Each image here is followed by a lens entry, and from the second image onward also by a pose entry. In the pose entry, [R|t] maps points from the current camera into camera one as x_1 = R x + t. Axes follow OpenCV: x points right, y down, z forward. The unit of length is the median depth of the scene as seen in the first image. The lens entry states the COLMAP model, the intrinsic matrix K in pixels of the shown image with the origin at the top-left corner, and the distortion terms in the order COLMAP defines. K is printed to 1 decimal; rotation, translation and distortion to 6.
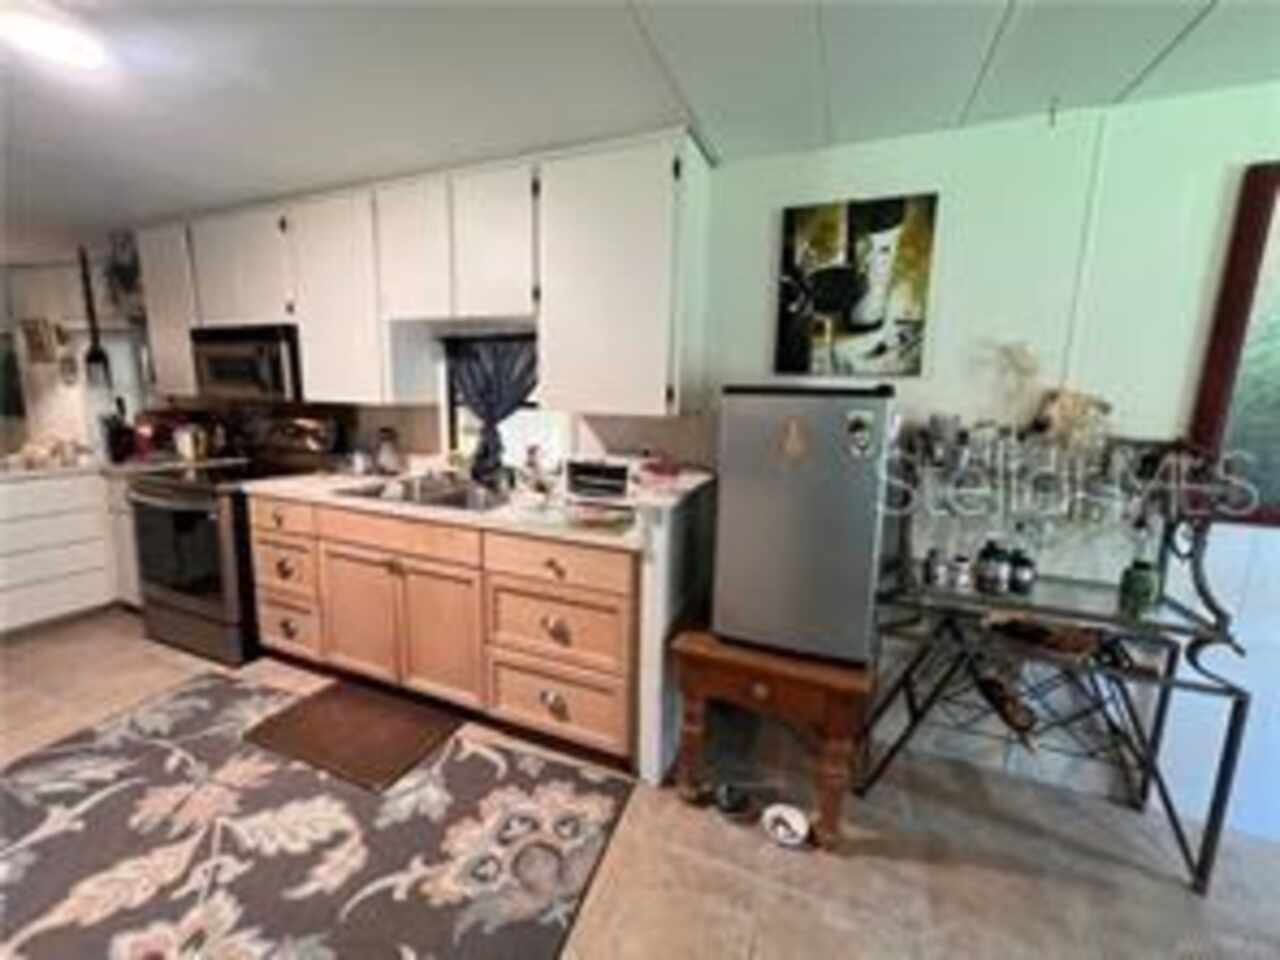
lens RADIAL K [[524.3, 0, 640.0], [0, 524.3, 480.0], [0, 0, 1]] dist [0.003498, 0.000632]
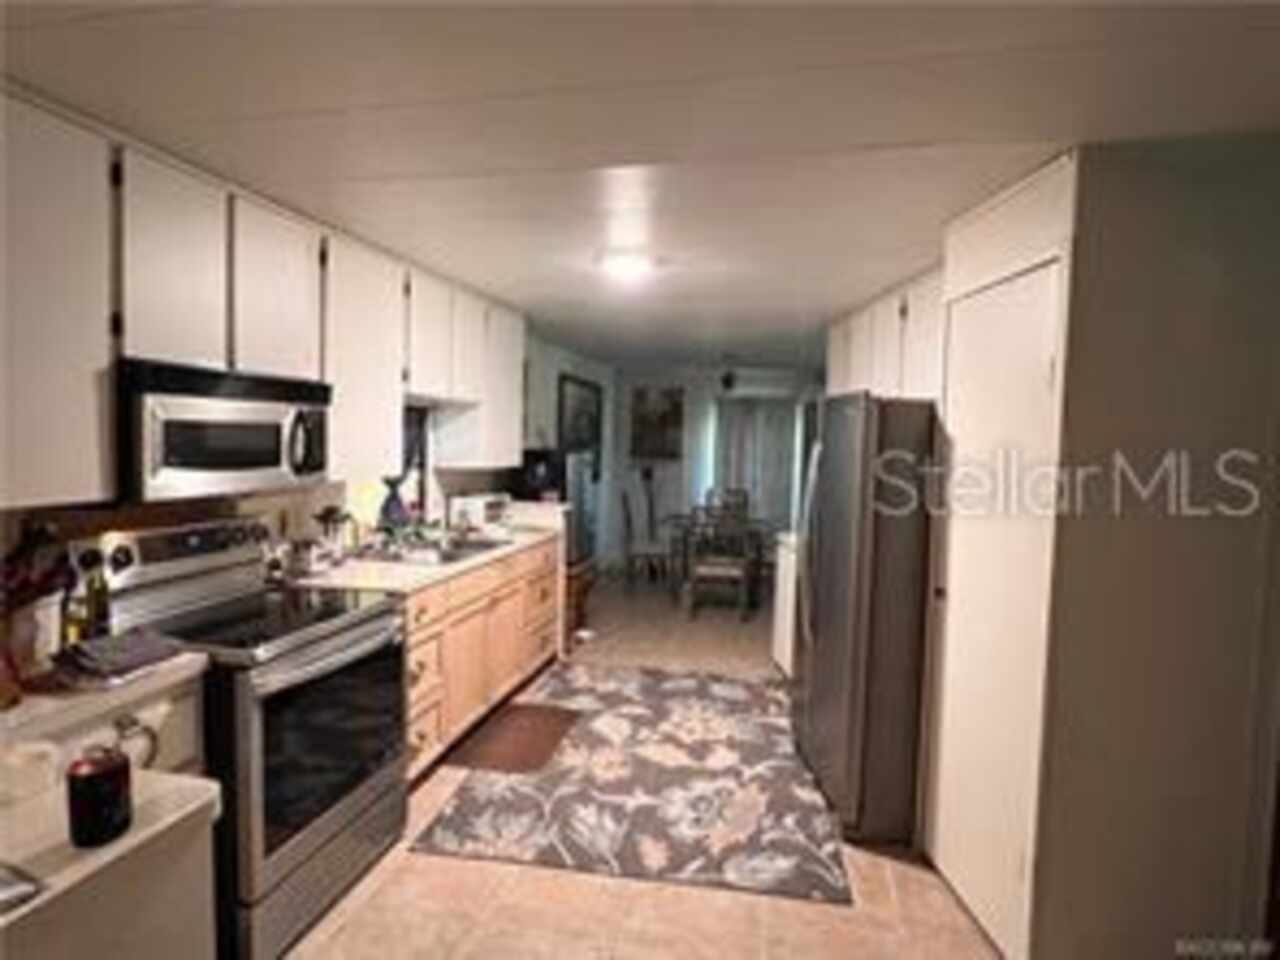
lens RADIAL K [[727.8, 0, 640.0], [0, 727.8, 480.0], [0, 0, 1]] dist [0.001084, 0.000162]
pose [[-0.187733, -0.083361, 0.978676, -2.334166], [0.133754, 0.984941, 0.109552, -0.278142], [-0.973070, 0.151468, -0.173756, 0.987224]]
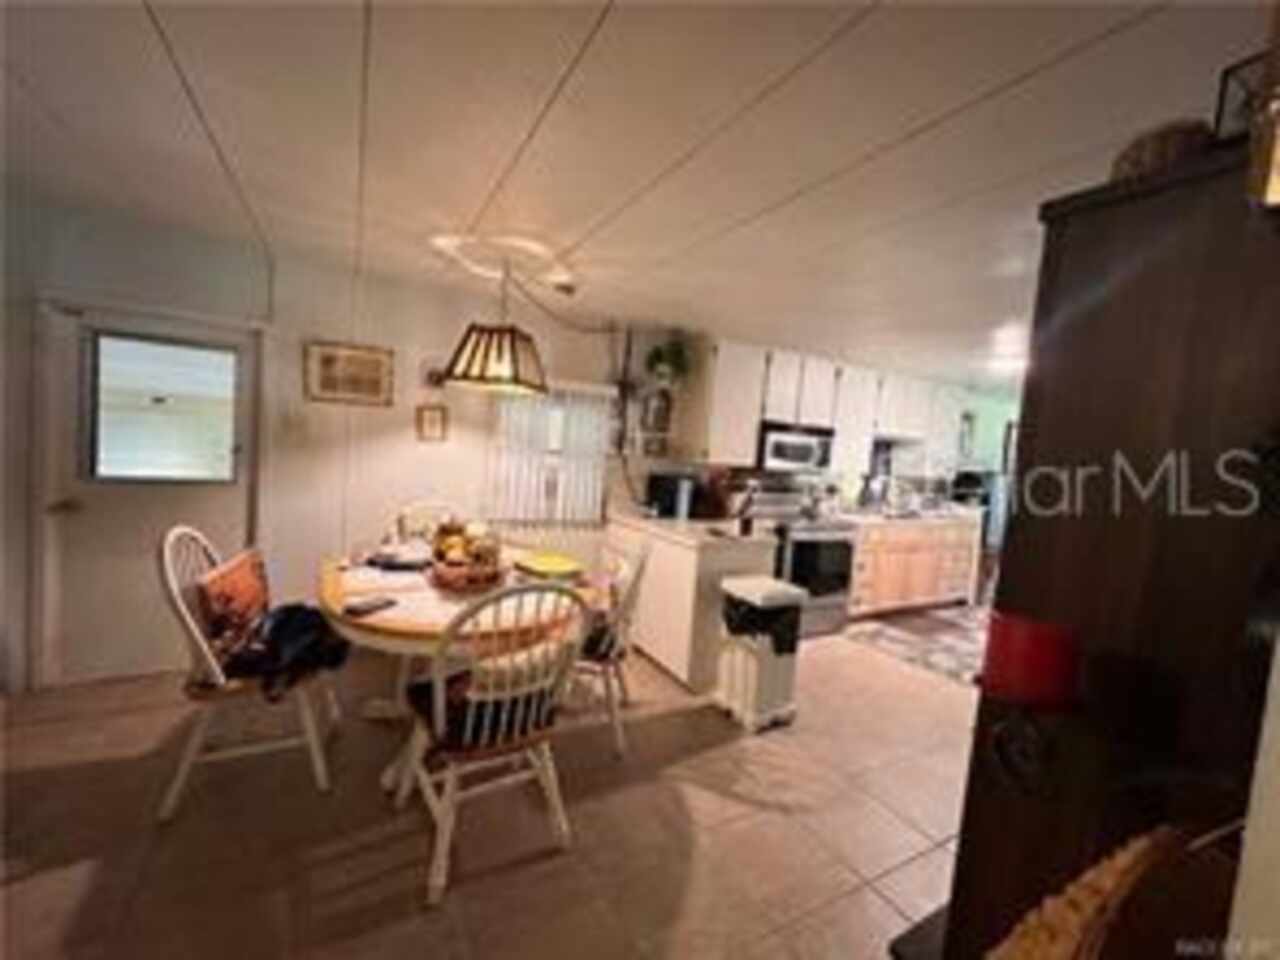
lens RADIAL K [[524.3, 0, 640.0], [0, 524.3, 480.0], [0, 0, 1]] dist [0.003498, 0.000632]
pose [[0.574210, -0.039373, 0.817761, -3.210678], [0.069227, 0.997601, -0.000578, -0.221869], [-0.815776, 0.056943, 0.575558, 0.687170]]
